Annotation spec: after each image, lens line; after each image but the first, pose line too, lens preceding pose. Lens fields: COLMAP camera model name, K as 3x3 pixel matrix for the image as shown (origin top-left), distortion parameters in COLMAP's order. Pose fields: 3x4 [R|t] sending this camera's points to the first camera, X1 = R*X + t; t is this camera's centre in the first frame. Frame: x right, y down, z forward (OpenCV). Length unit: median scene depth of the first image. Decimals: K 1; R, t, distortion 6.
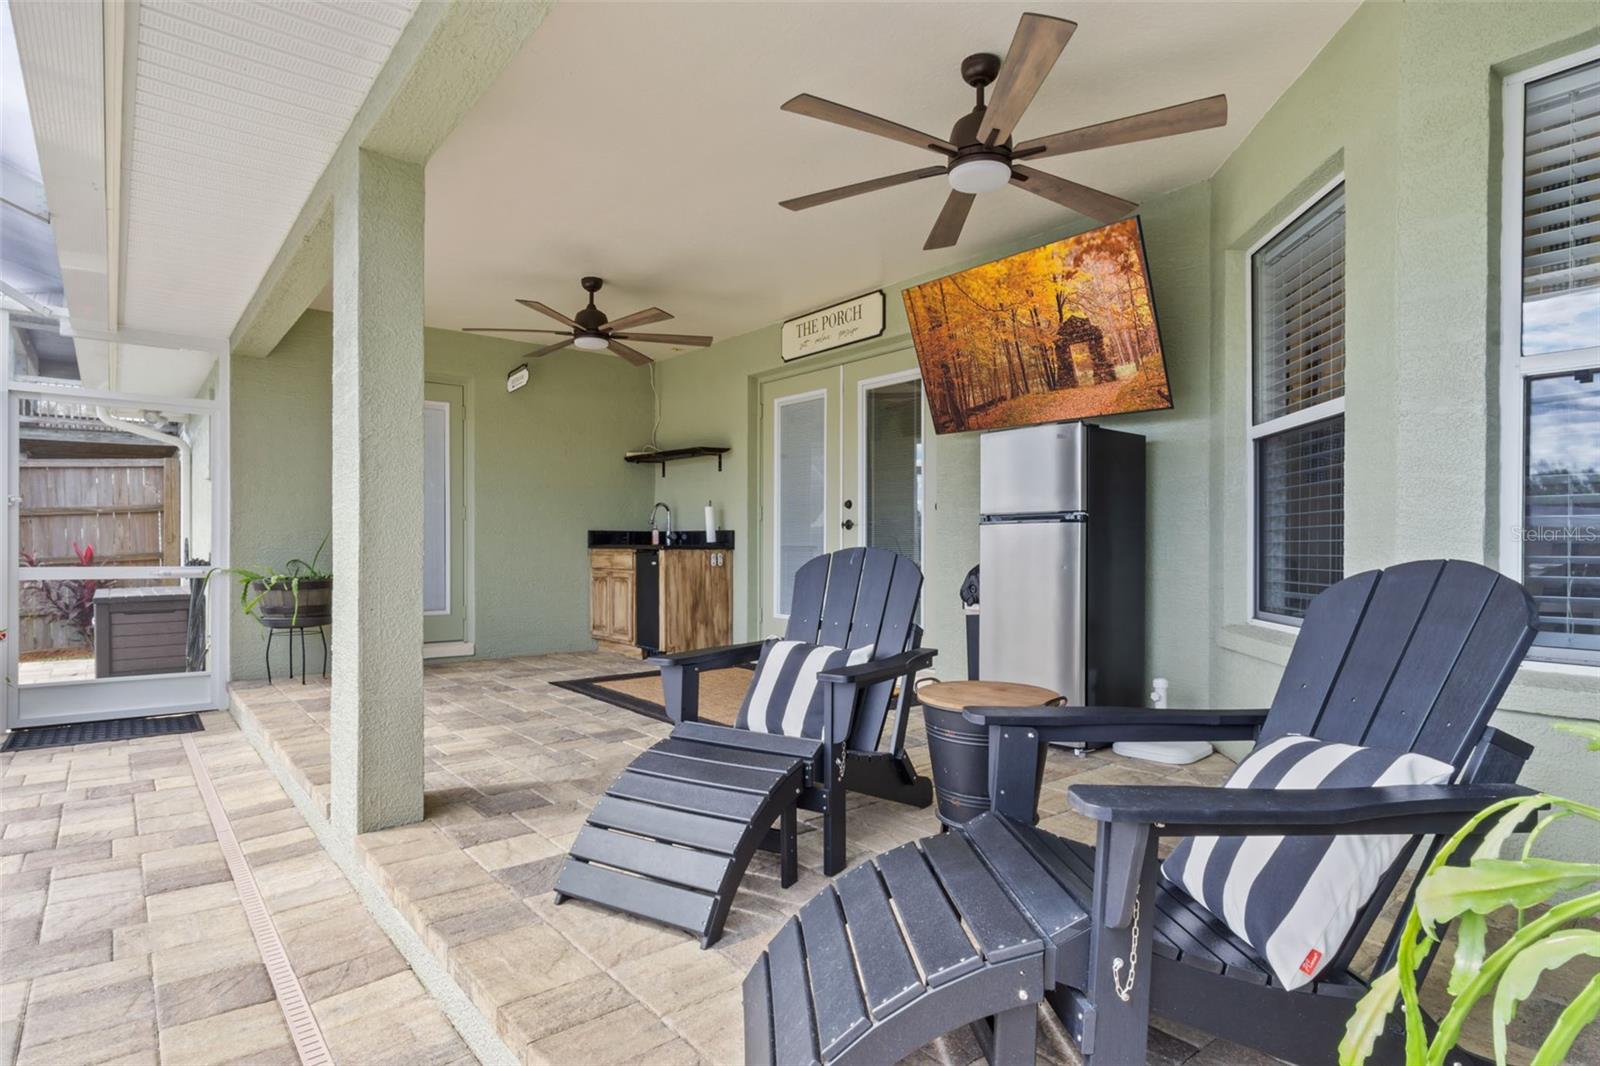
lens RADIAL K [[902.9, 0, 800.0], [0, 902.9, 533.0], [0, 0, 1]] dist [-0.001726, -0.000299]
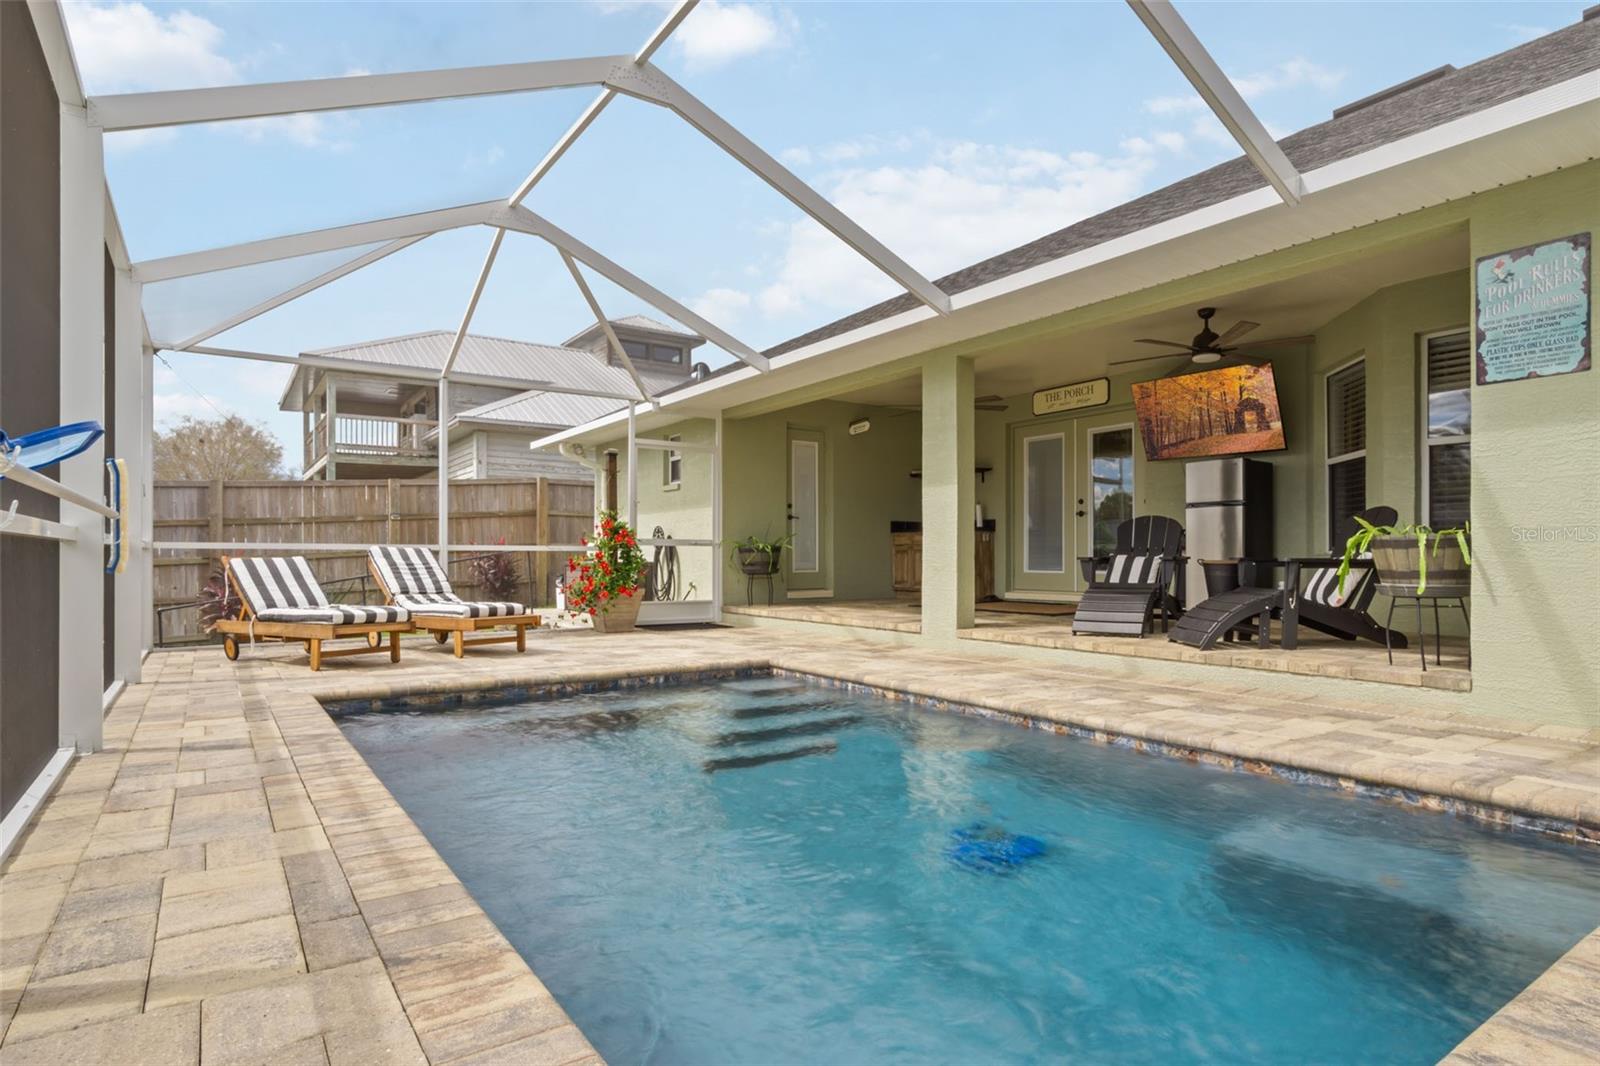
lens RADIAL K [[902.9, 0, 800.0], [0, 902.9, 533.0], [0, 0, 1]] dist [-0.001726, -0.000299]
pose [[0.997139, -0.005520, -0.075394, -0.371096], [0.004688, 0.999926, -0.011210, 0.046970], [0.075450, 0.010824, 0.997091, -0.777024]]
